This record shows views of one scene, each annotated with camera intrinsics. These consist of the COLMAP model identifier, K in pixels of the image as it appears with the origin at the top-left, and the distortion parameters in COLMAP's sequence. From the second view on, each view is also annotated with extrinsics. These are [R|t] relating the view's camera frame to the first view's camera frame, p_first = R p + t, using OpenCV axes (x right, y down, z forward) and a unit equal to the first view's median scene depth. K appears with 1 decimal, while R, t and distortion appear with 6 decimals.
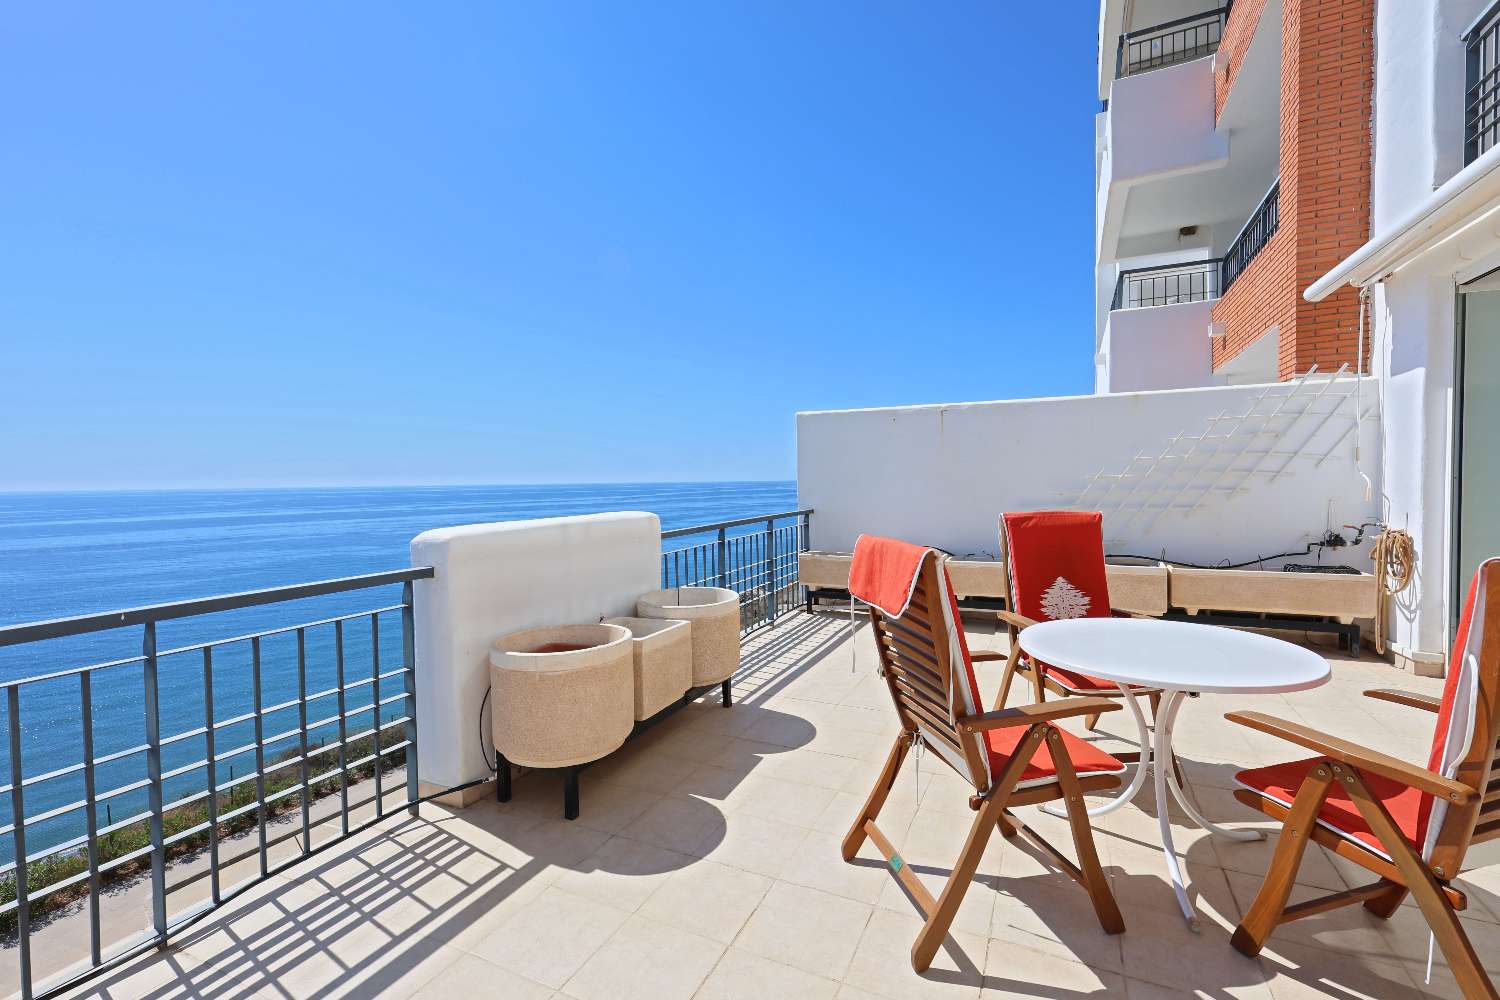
lens RADIAL K [[648.5, 0, 750.7], [0, 648.5, 494.2], [0, 0, 1]] dist [0.001170, 0.000468]
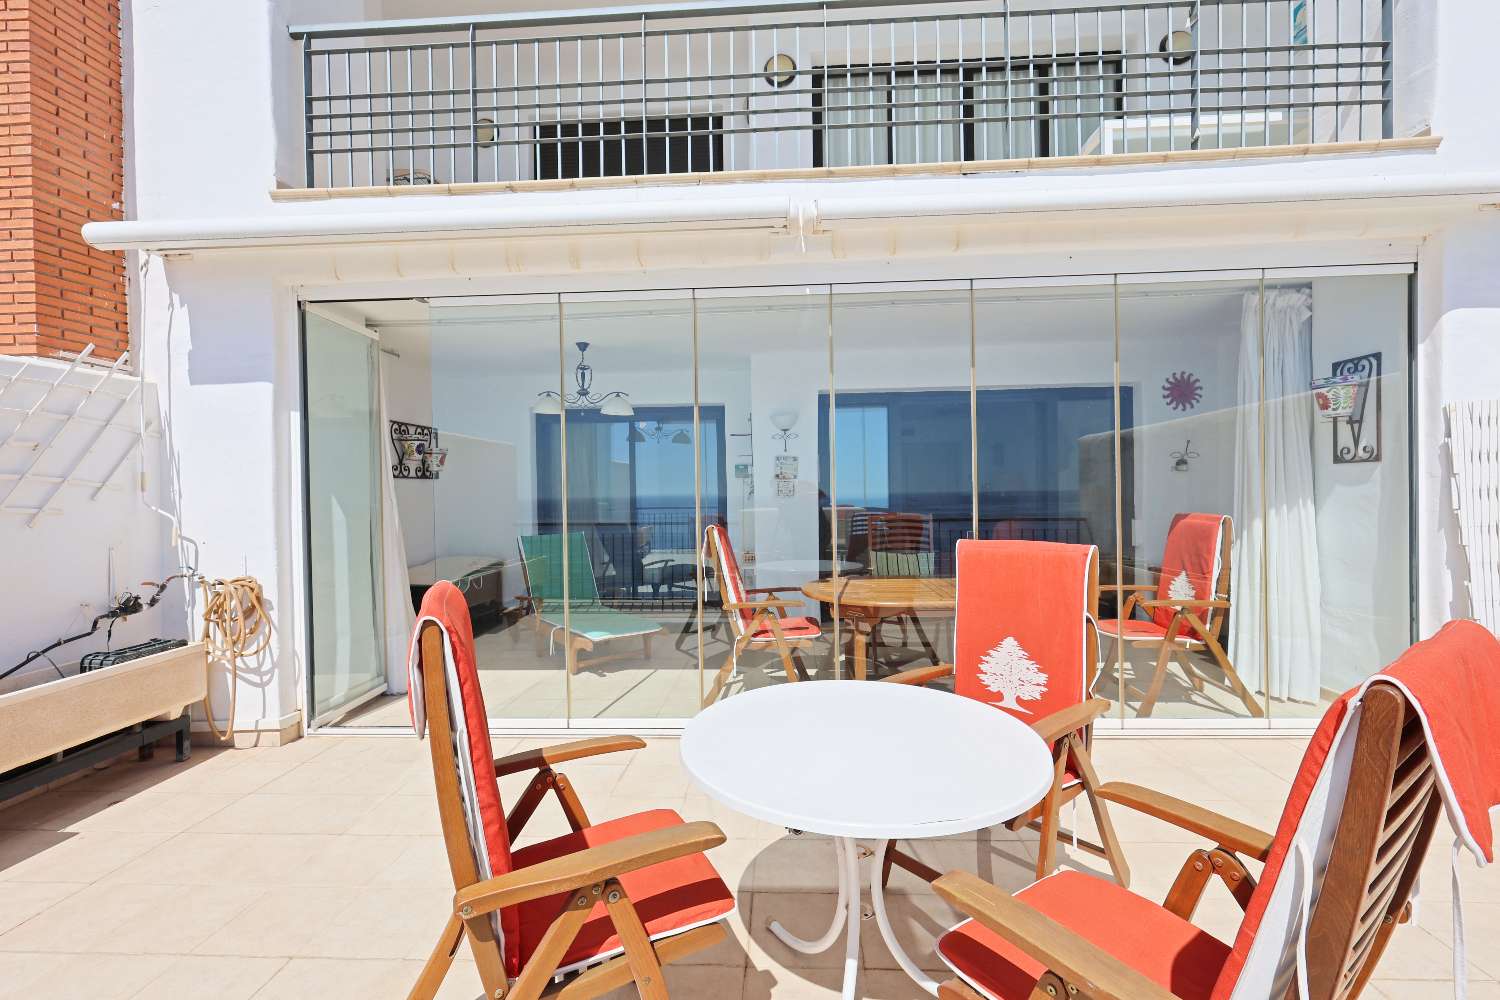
lens RADIAL K [[644.6, 0, 756.6], [0, 644.6, 489.4], [0, 0, 1]] dist [0.001189, 0.003929]
pose [[-0.394291, 0.020567, 0.918756, 0.005986], [0.047536, 0.998868, -0.001959, -0.019539], [-0.917755, 0.042902, -0.394822, 0.649006]]
